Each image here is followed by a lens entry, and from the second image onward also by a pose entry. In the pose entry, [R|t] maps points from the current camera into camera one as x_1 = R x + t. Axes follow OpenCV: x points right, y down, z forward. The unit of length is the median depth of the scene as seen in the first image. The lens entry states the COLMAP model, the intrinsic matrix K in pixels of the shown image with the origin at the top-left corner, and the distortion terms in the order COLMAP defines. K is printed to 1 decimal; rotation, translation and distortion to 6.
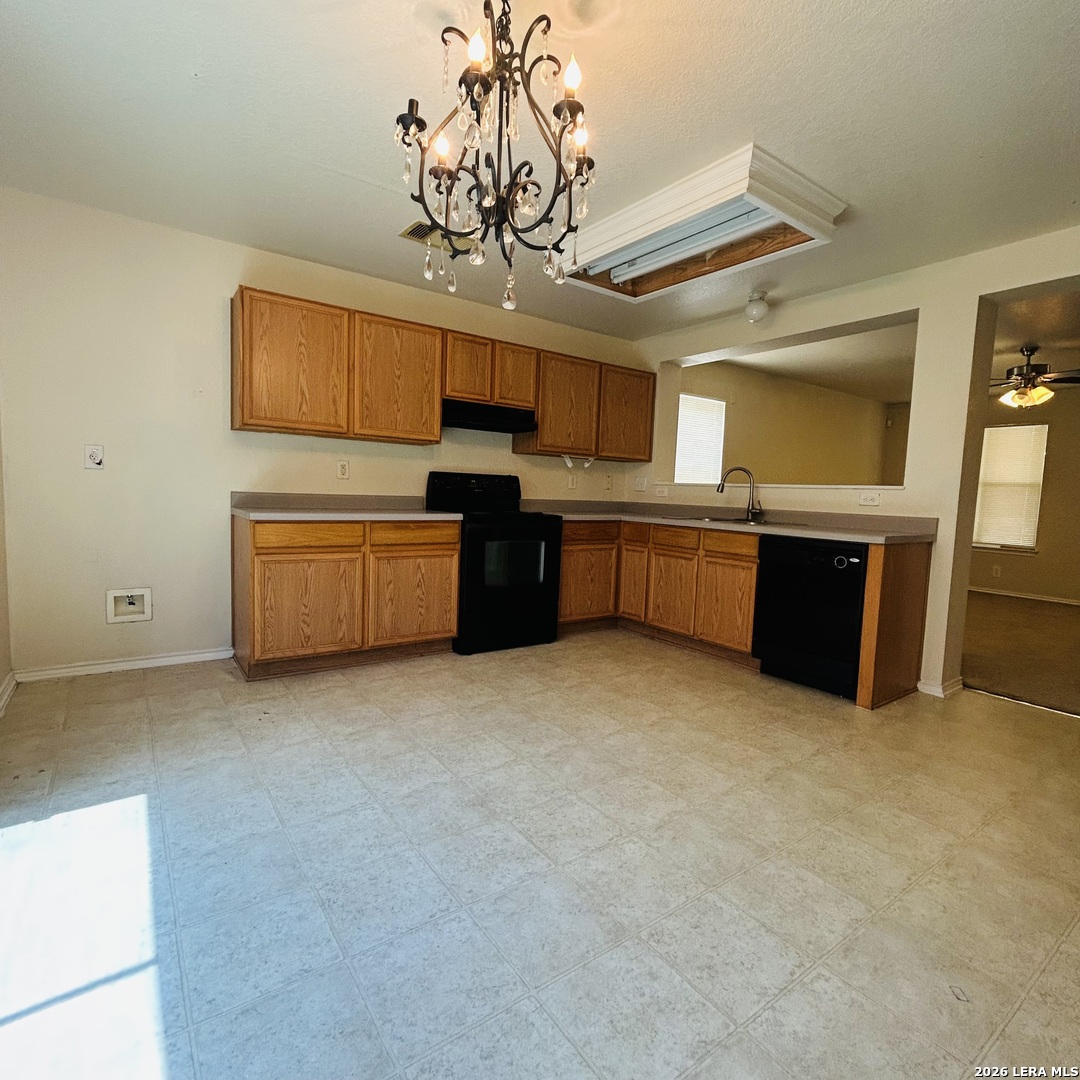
lens RADIAL K [[583.7, 0, 550.0], [0, 583.7, 539.8], [0, 0, 1]] dist [0.007930, -0.002921]
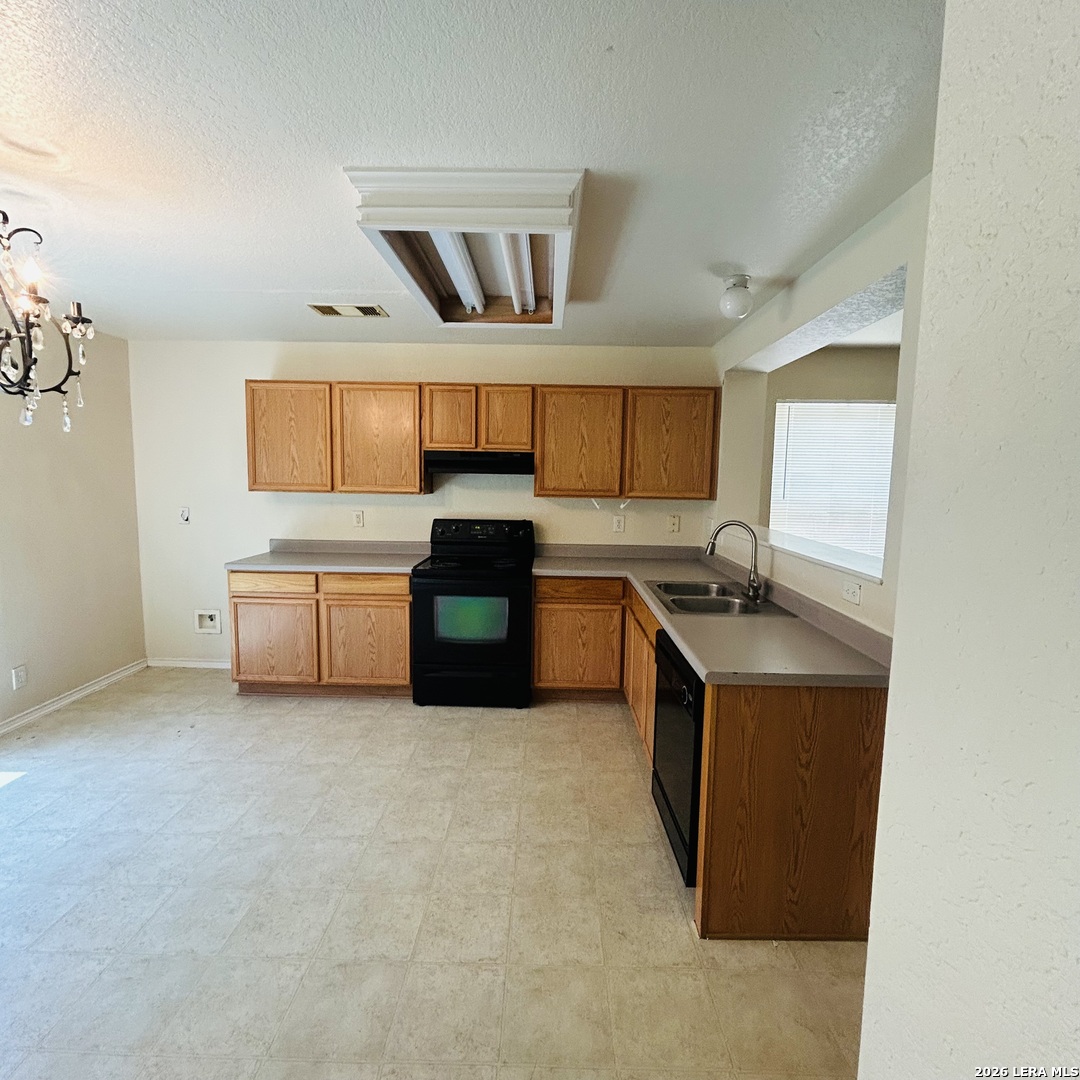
lens RADIAL K [[583.7, 0, 514.1], [0, 583.7, 543.8], [0, 0, 1]] dist [0.007930, -0.002921]
pose [[0.797627, 0.042252, -0.601670, 0.631149], [-0.038656, 0.999074, 0.018913, -0.116492], [0.601912, 0.008173, 0.798521, 0.311627]]
